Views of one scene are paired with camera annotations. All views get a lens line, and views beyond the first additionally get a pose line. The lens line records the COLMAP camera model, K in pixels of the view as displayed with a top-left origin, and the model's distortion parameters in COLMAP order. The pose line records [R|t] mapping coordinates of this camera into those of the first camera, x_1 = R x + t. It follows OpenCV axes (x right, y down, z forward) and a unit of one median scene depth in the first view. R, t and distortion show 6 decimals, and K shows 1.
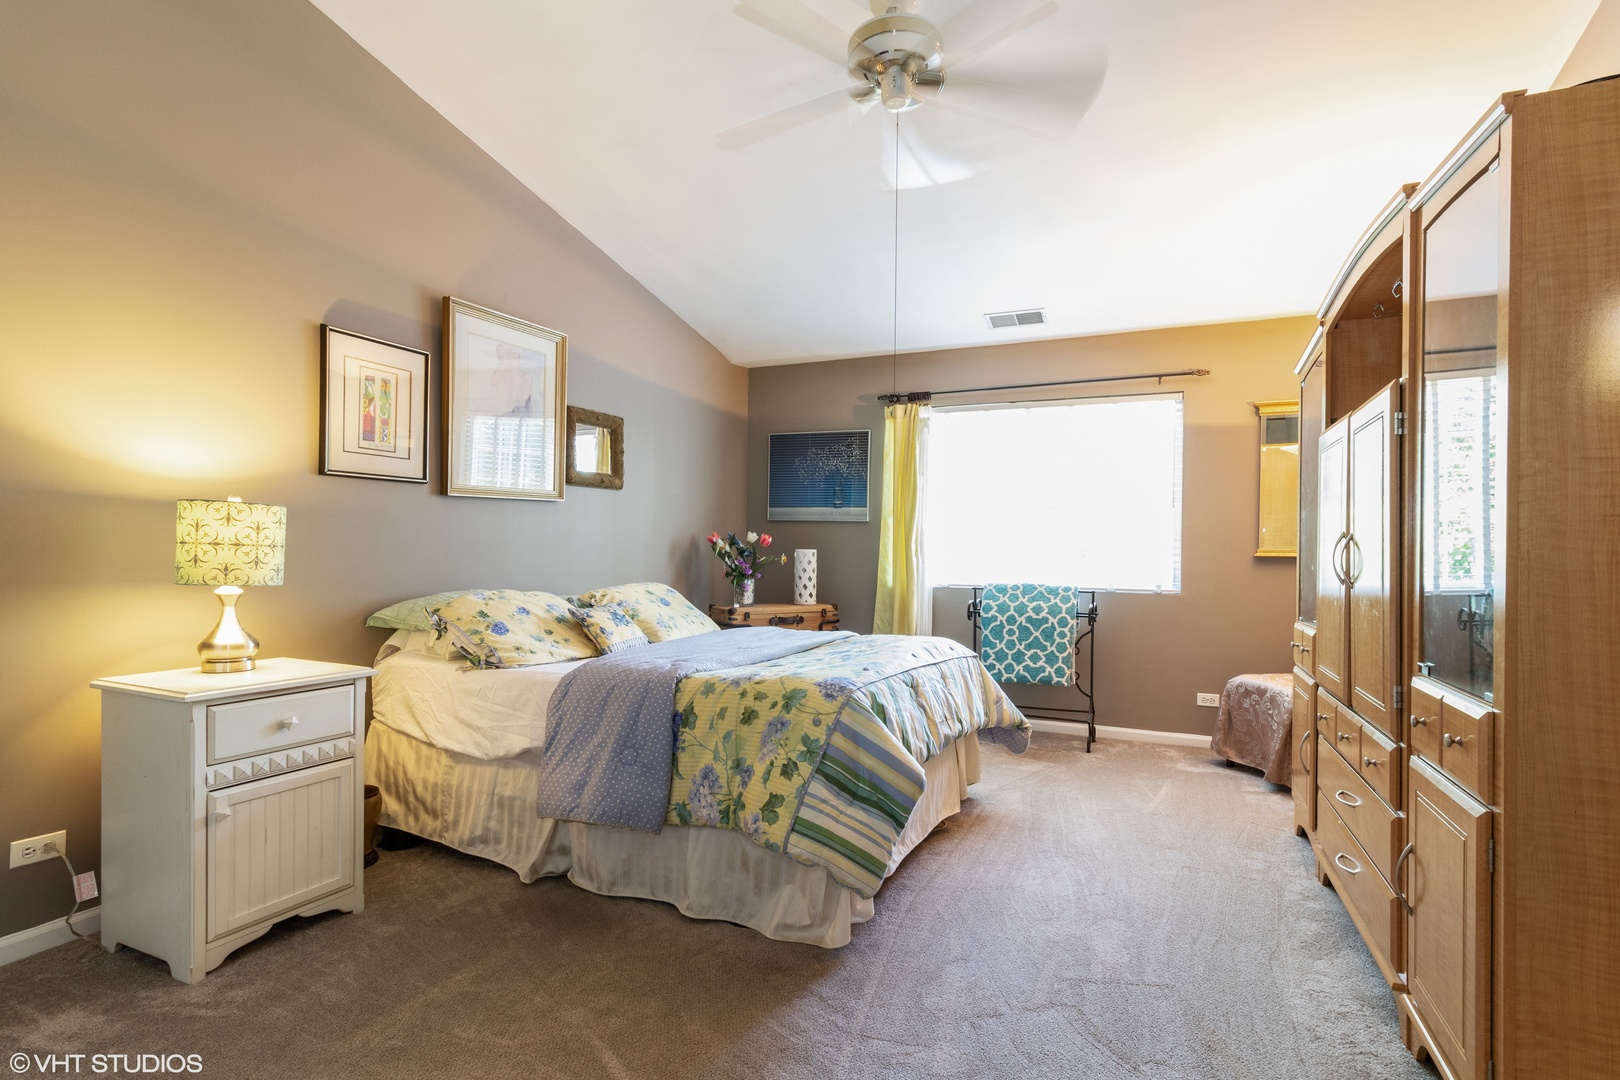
lens RADIAL K [[746.9, 0, 810.0], [0, 746.9, 540.4], [0, 0, 1]] dist [0.000779, 0.000664]
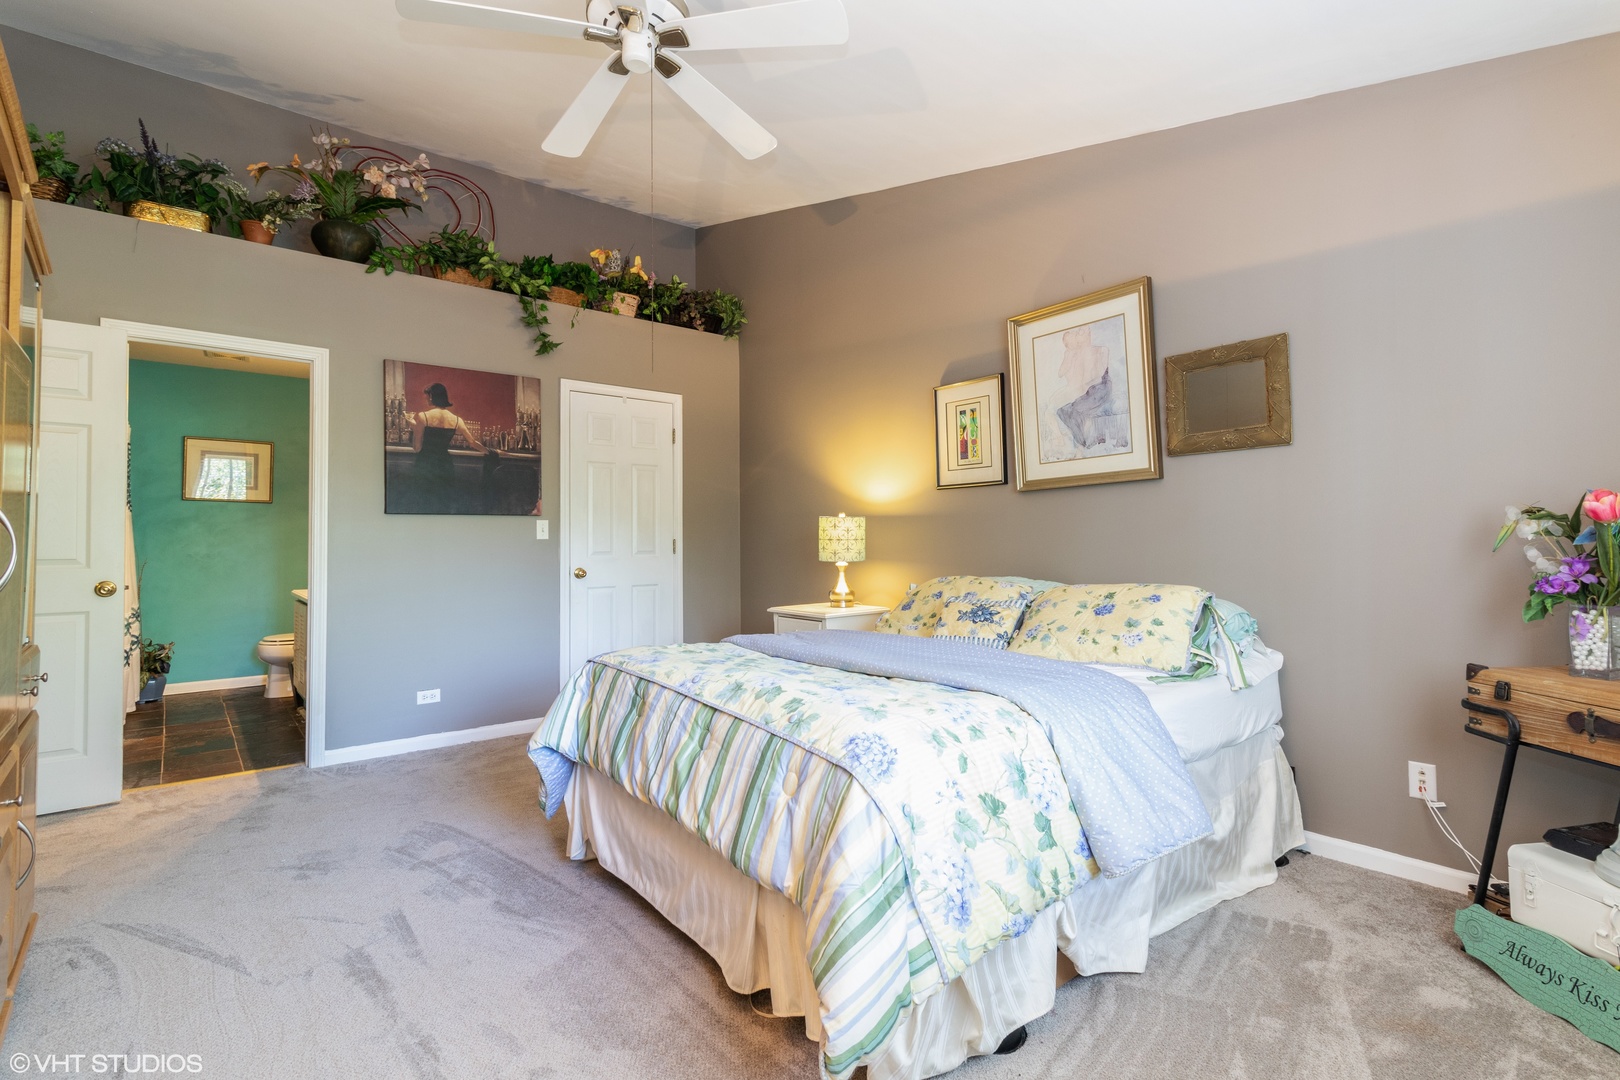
lens RADIAL K [[746.9, 0, 811.3], [0, 746.9, 535.4], [0, 0, 1]] dist [0.000779, 0.000664]
pose [[-0.397281, 0.010234, -0.917640, 0.748978], [0.032495, 0.999468, -0.002922, -0.000943], [0.917121, -0.030980, -0.397402, 1.272998]]
